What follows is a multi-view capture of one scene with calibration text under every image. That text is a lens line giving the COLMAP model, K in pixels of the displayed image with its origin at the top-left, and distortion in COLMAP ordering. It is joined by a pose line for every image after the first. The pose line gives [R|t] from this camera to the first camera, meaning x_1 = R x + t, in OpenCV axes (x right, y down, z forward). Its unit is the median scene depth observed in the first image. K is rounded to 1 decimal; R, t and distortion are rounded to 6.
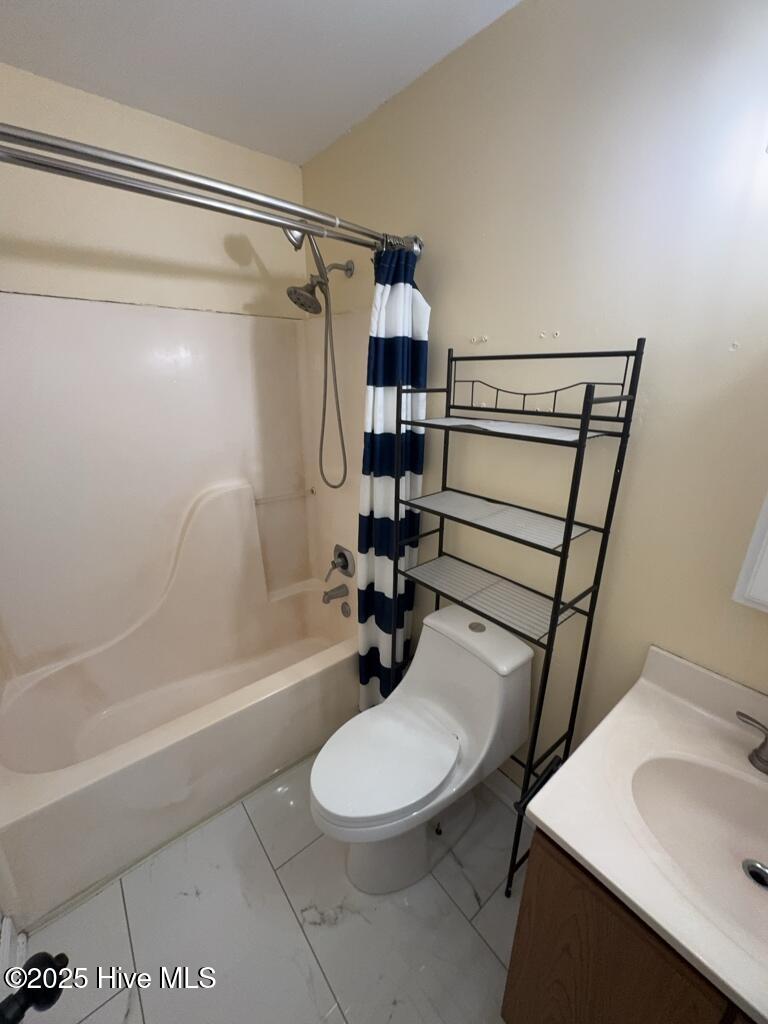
lens RADIAL K [[408.9, 0, 384.0], [0, 408.9, 512.0], [0, 0, 1]] dist [0.001195, 0.000274]
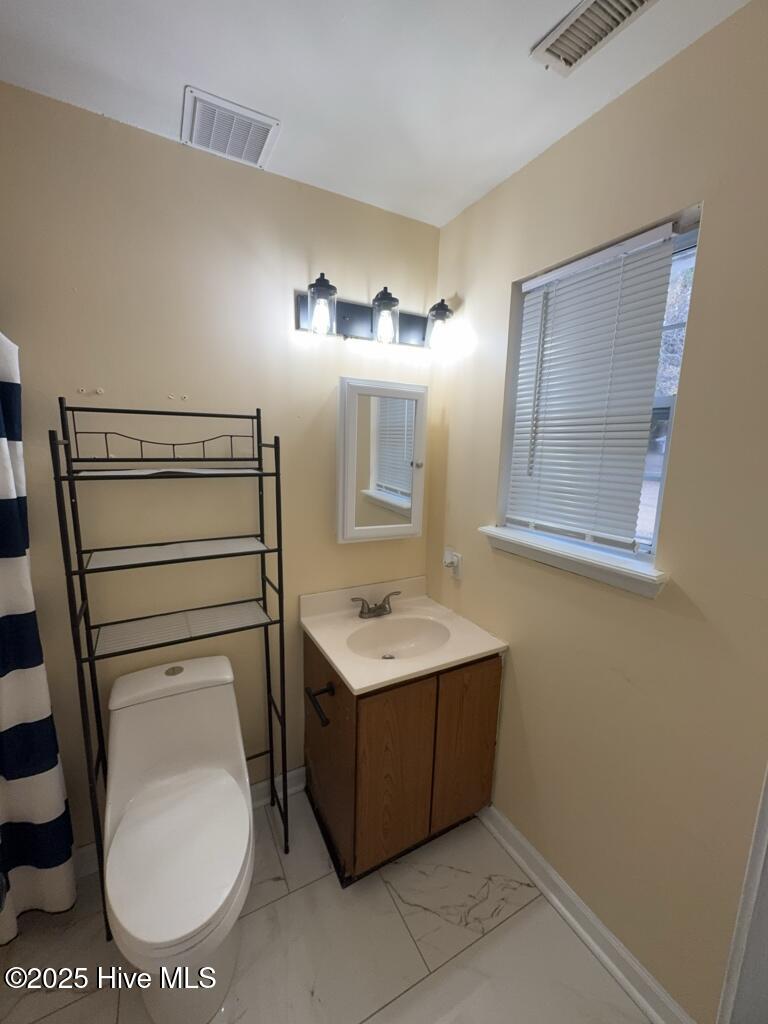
lens RADIAL K [[408.9, 0, 384.0], [0, 408.9, 512.0], [0, 0, 1]] dist [0.001195, 0.000274]
pose [[0.187144, -0.171516, 0.967243, -0.647633], [0.292324, 0.949755, 0.111856, -0.056571], [-0.937829, 0.261815, 0.227880, 0.207764]]
